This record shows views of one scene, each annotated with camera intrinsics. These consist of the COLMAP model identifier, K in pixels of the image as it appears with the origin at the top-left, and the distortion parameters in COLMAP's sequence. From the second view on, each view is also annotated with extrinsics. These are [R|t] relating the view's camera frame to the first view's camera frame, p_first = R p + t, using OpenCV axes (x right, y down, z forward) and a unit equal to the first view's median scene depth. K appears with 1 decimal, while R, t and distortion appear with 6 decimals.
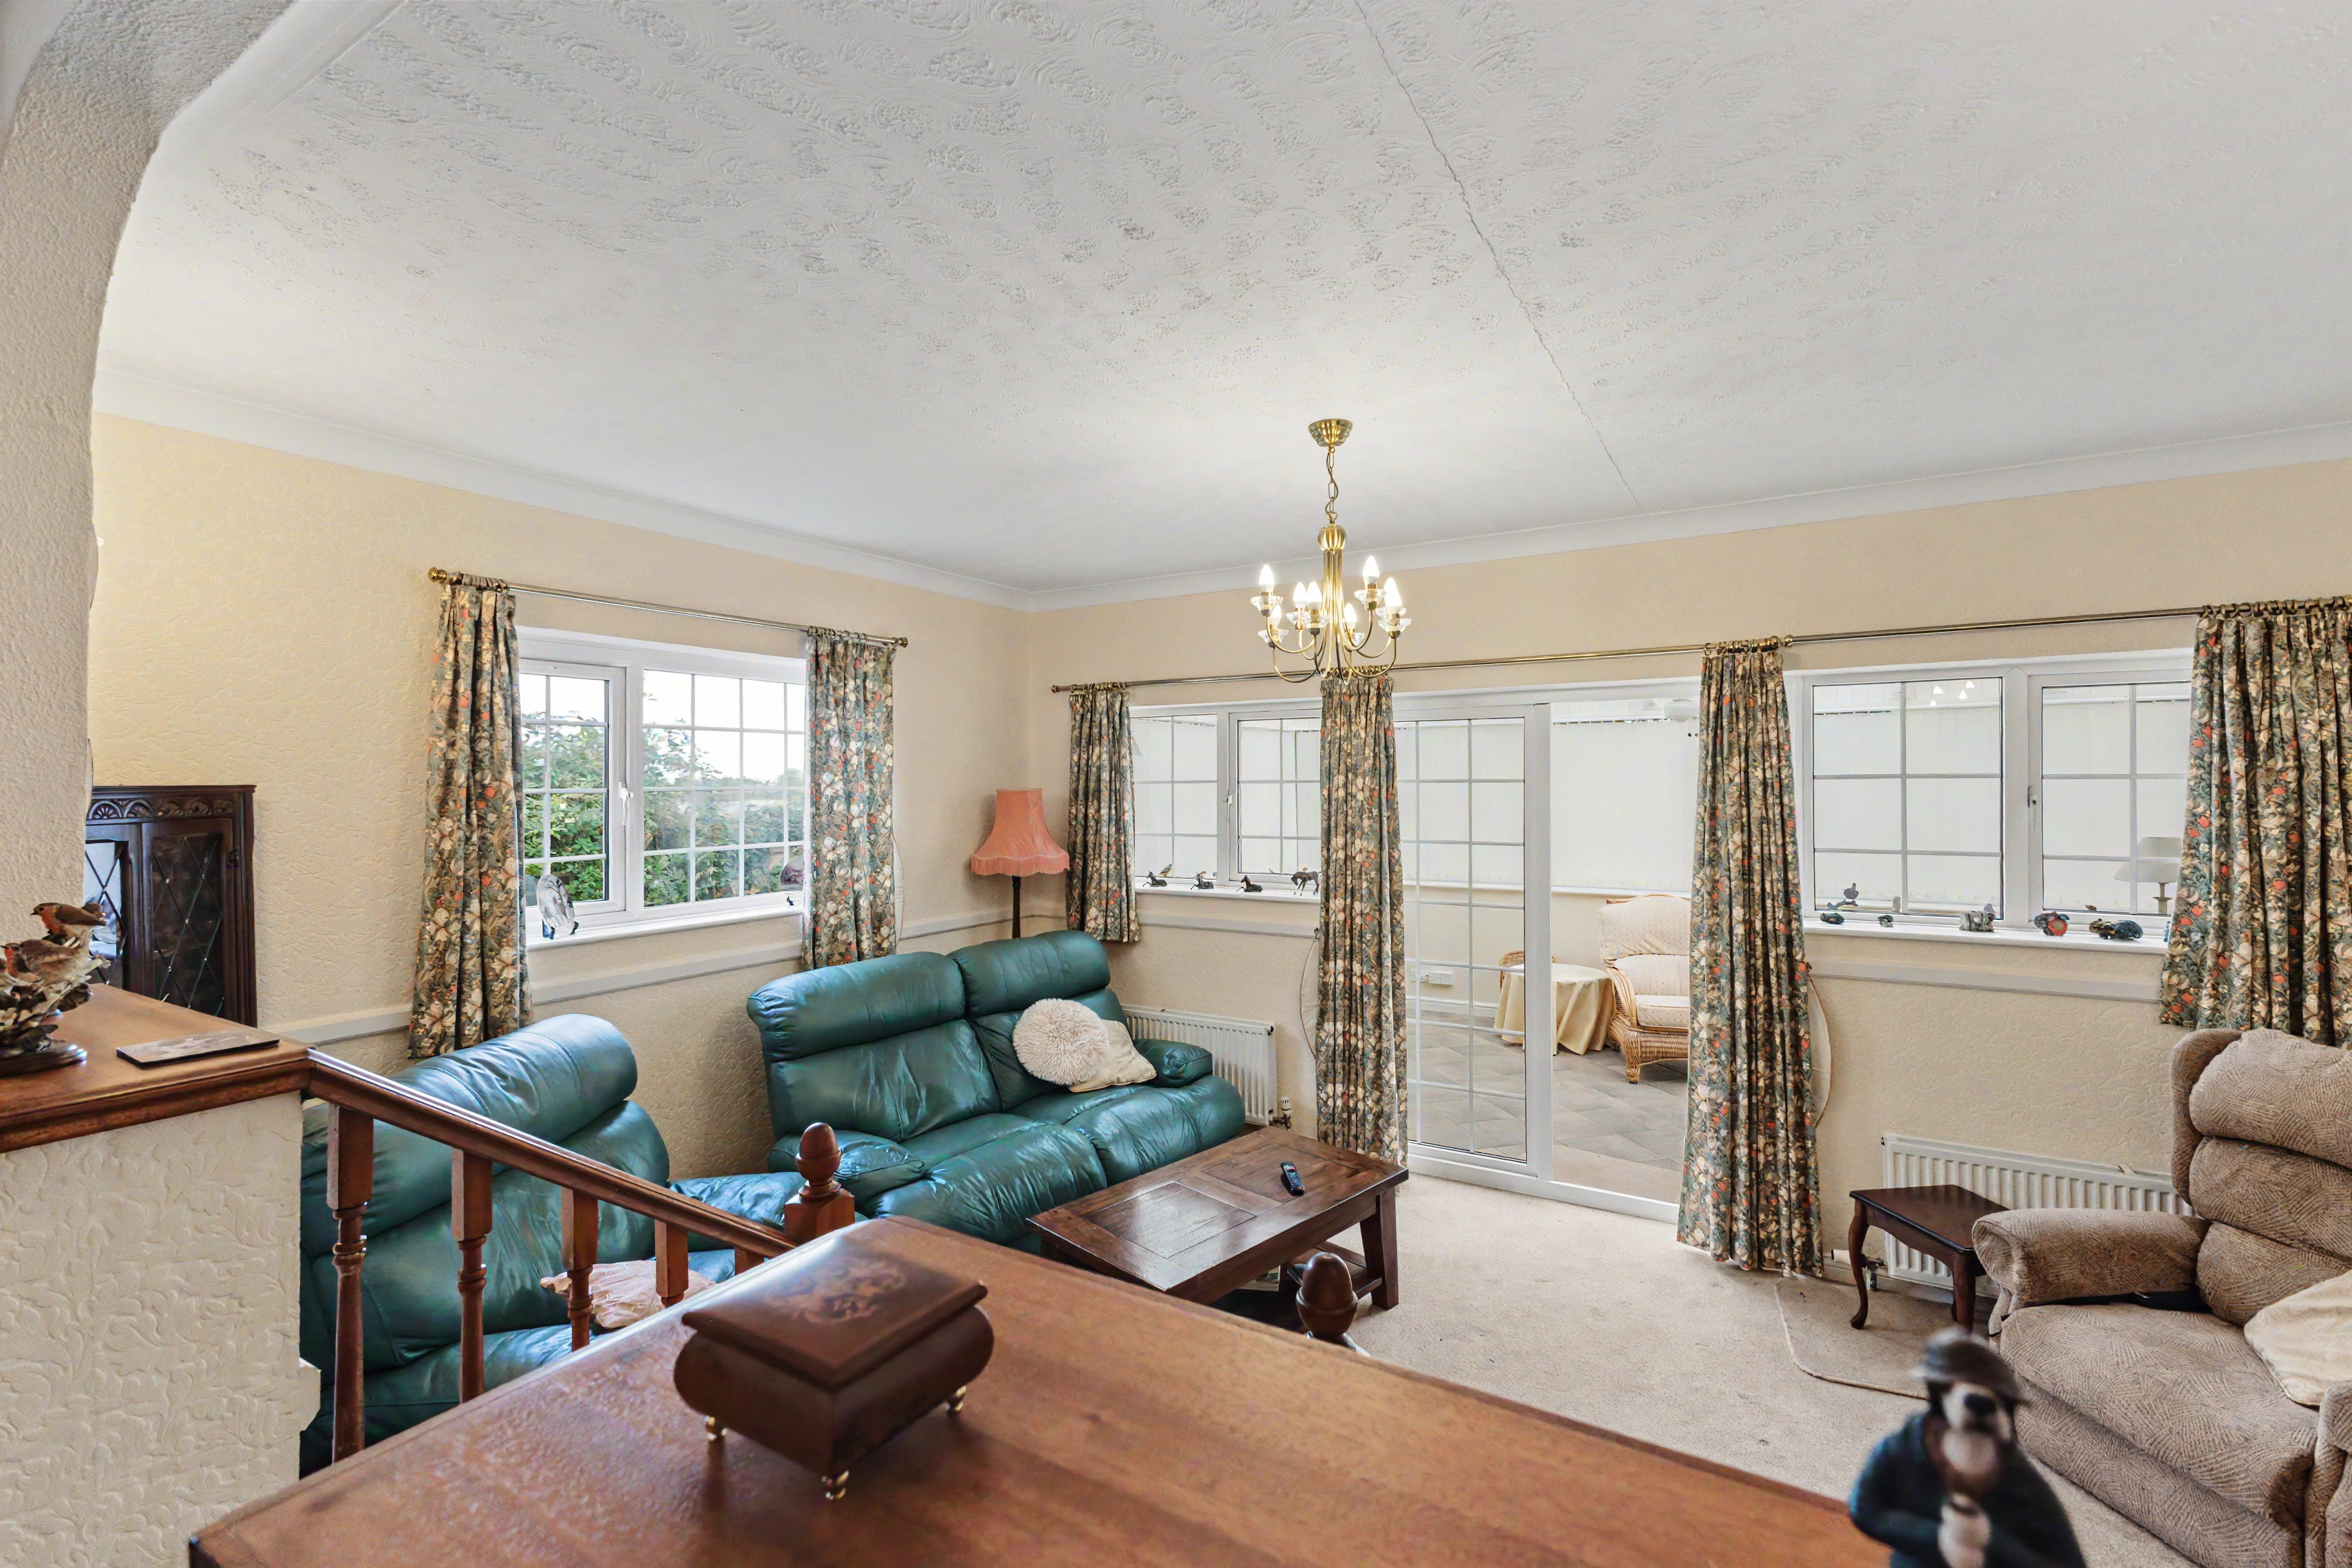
lens RADIAL K [[1022.0, 0, 1176.9], [0, 1022.0, 776.2], [0, 0, 1]] dist [0.007899, -0.001019]
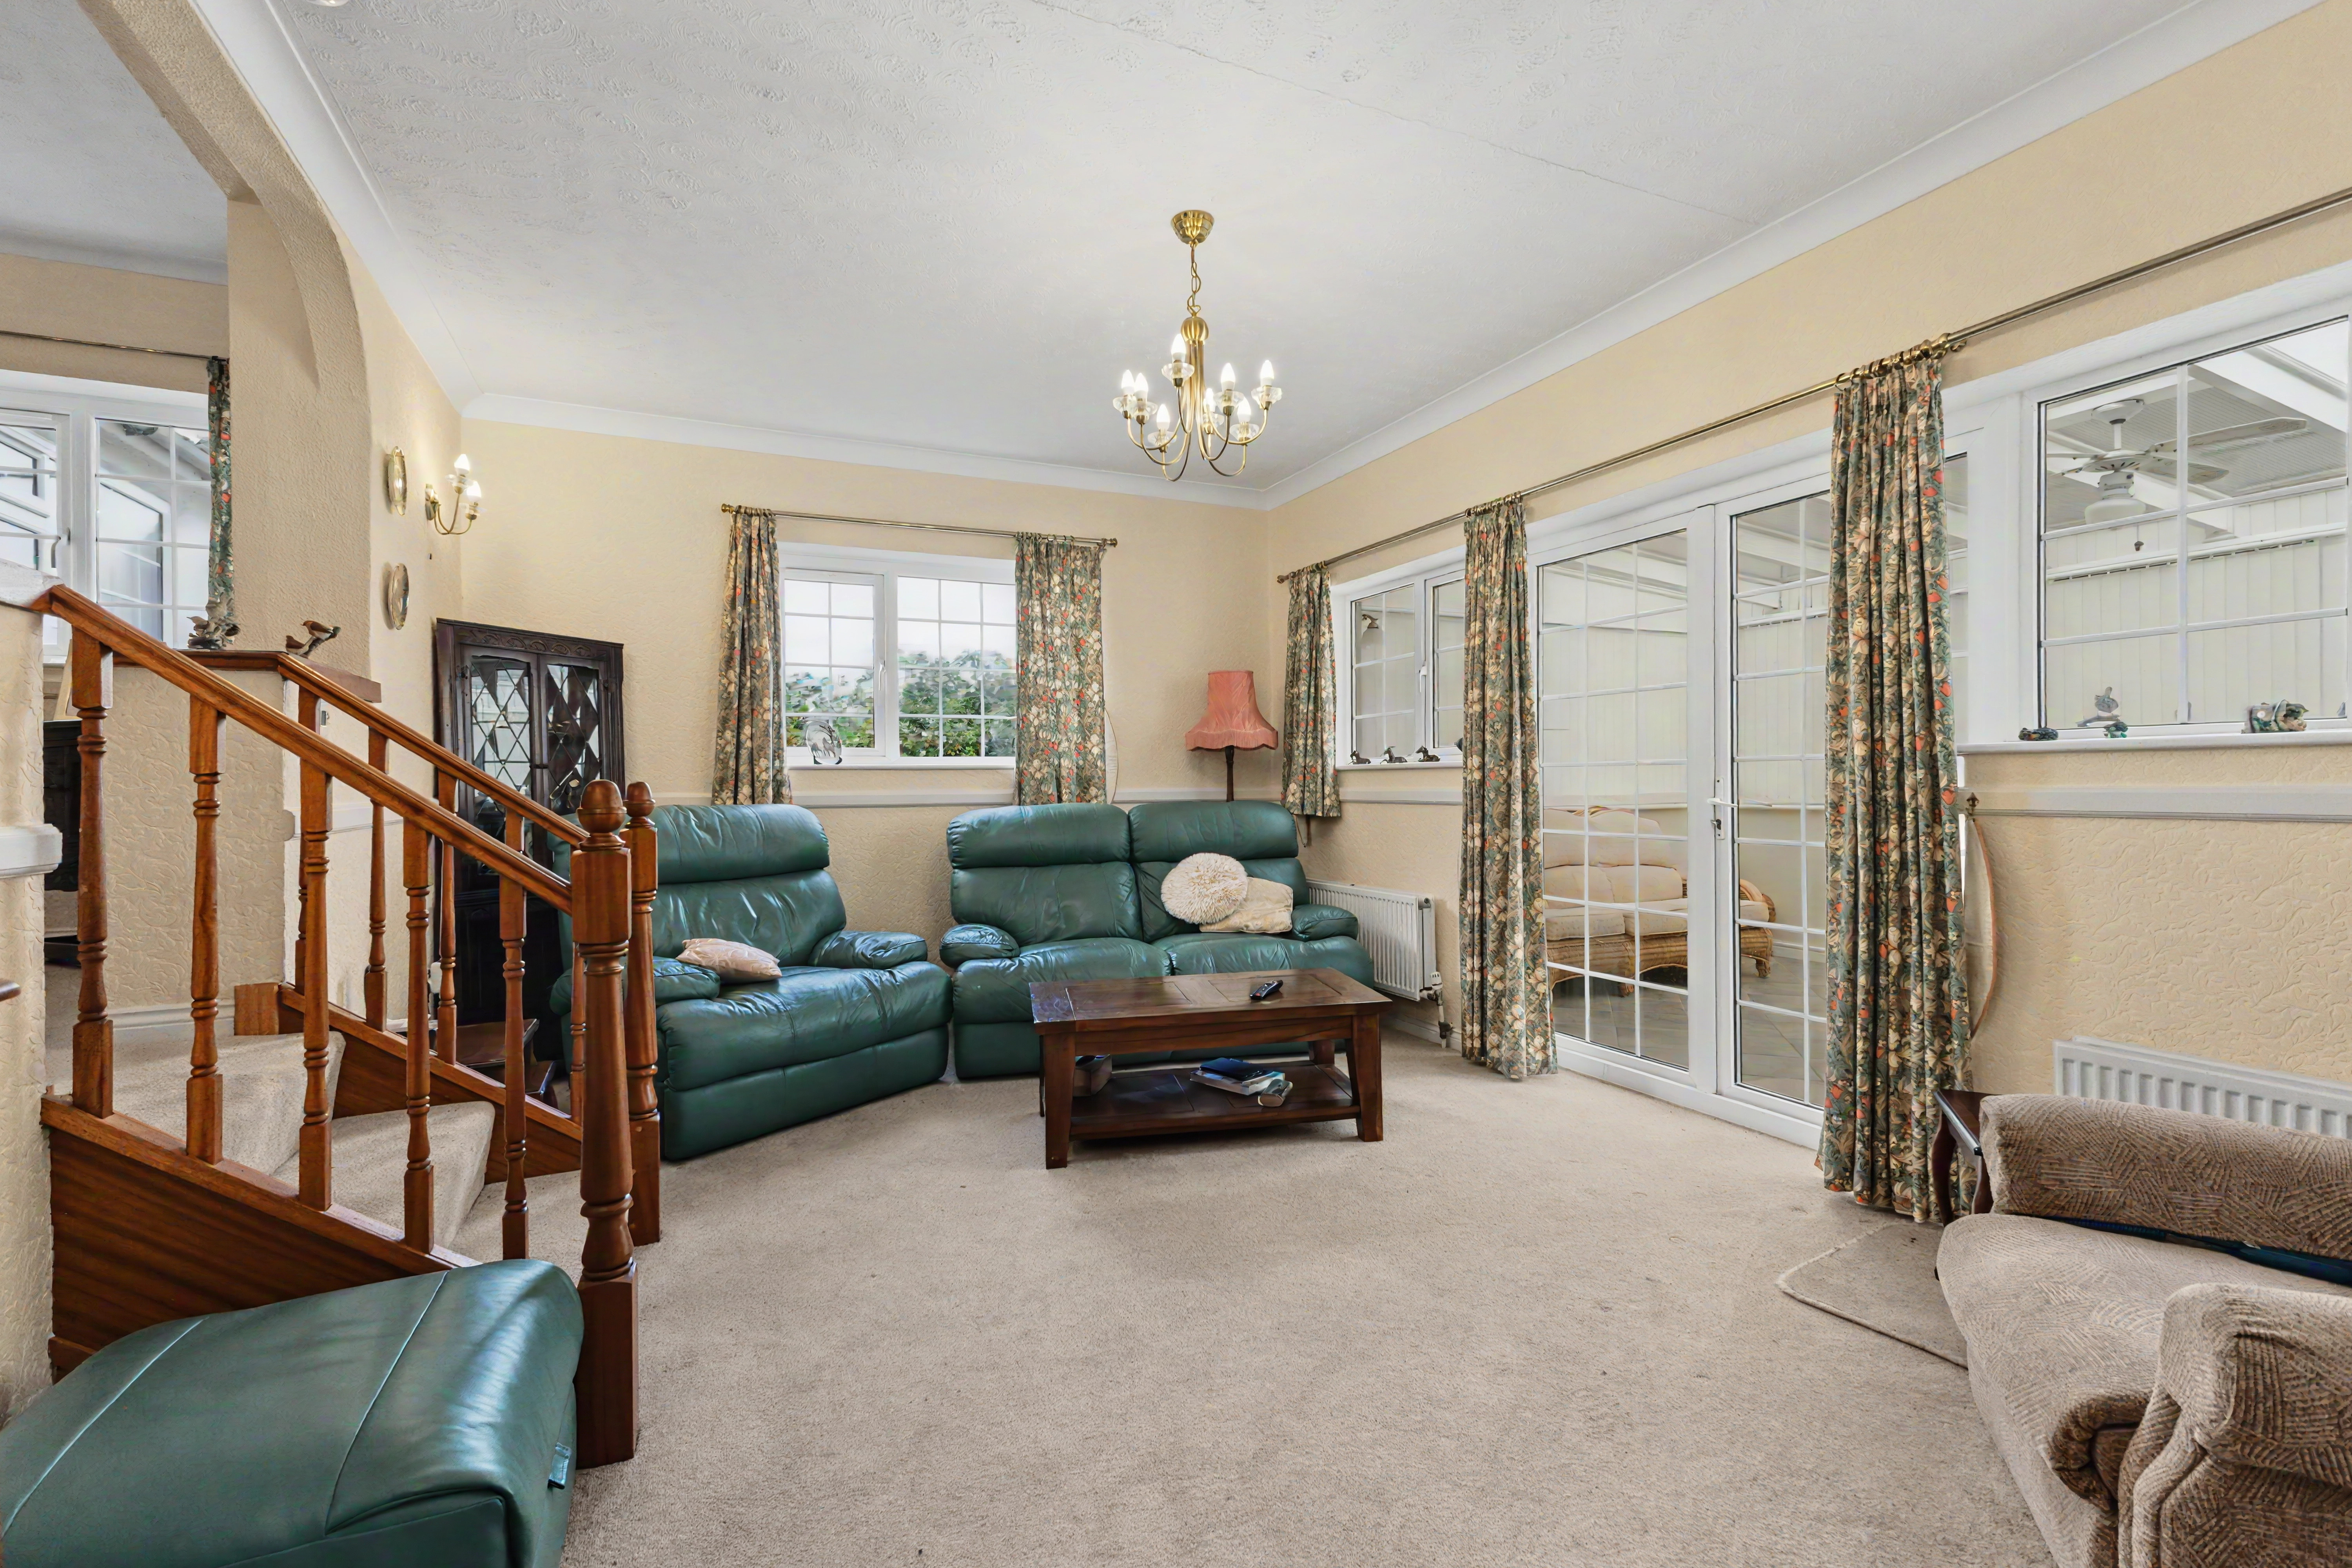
lens RADIAL K [[1022.0, 0, 1171.7], [0, 1022.0, 787.4], [0, 0, 1]] dist [0.007899, -0.001019]
pose [[0.826781, 0.003084, -0.562516, 0.480186], [0.006037, 0.999879, 0.014355, 0.141019], [0.562492, -0.015265, 0.826662, 0.089777]]
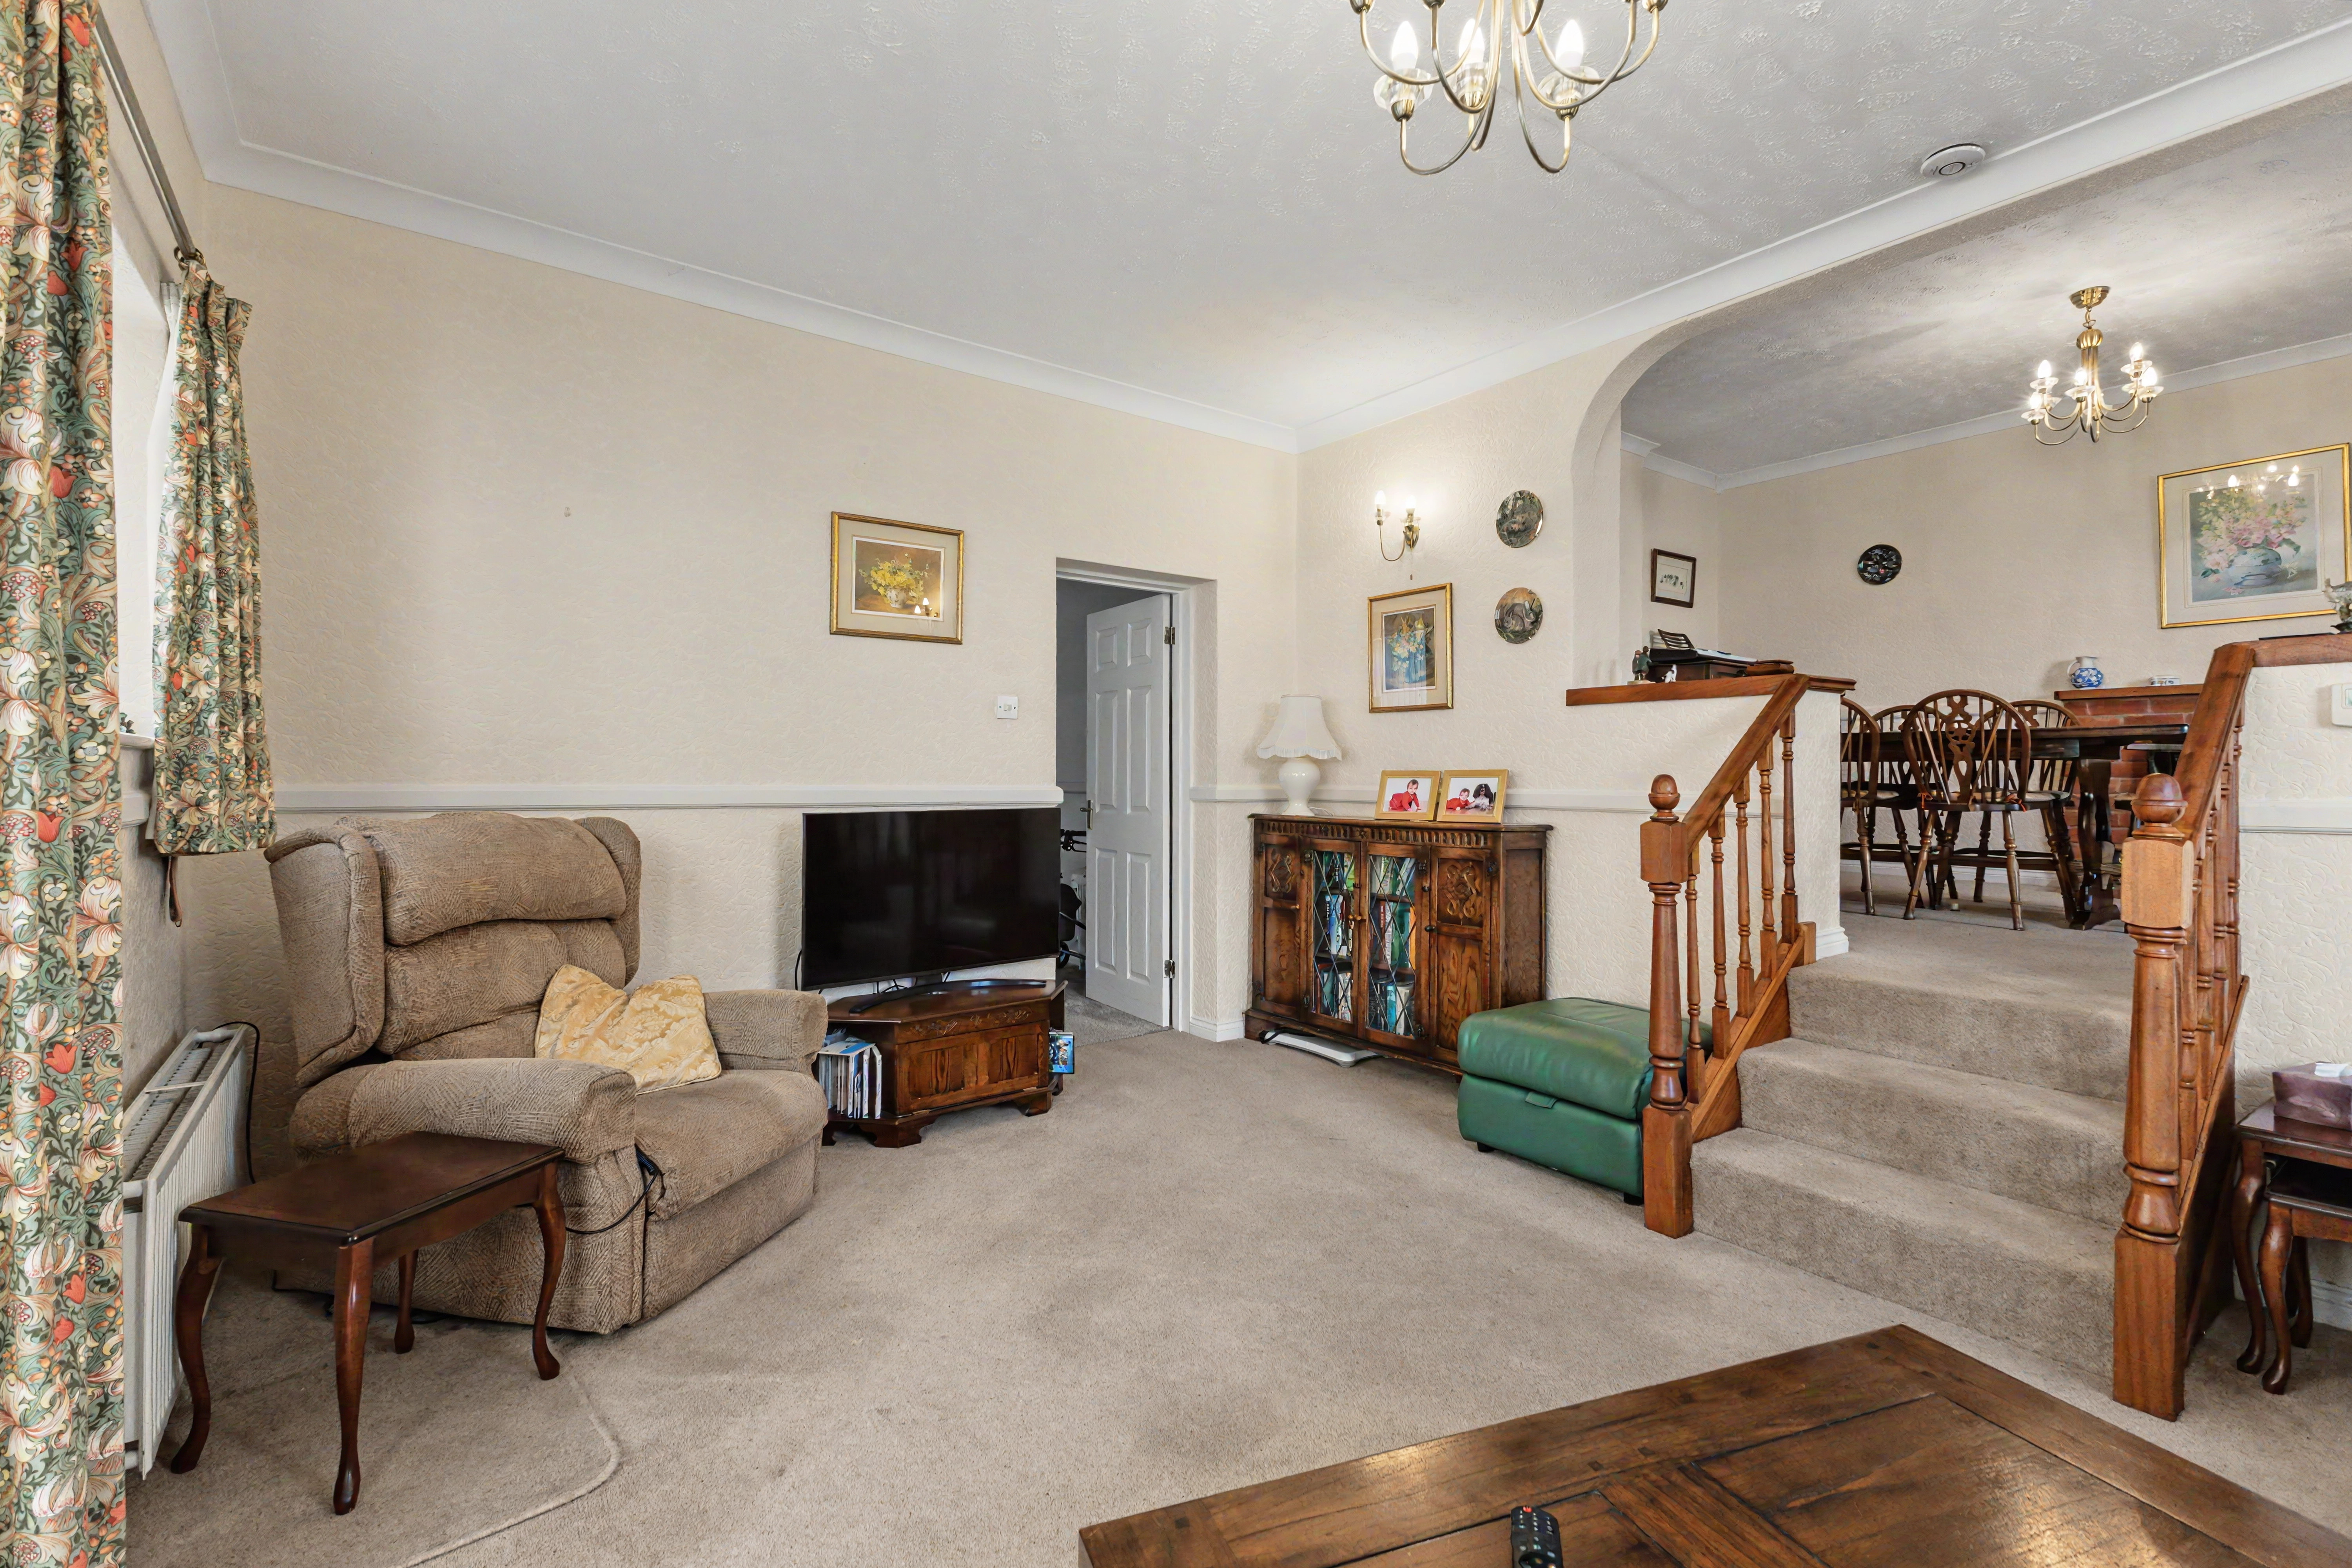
lens RADIAL K [[1022.0, 0, 1251.0], [0, 1022.0, 760.7], [0, 0, 1]] dist [0.007899, -0.001019]
pose [[-0.925623, 0.008160, 0.378360, 0.047408], [0.001802, 0.999851, -0.017156, 0.145223], [-0.378444, -0.015198, -0.925499, 1.009500]]
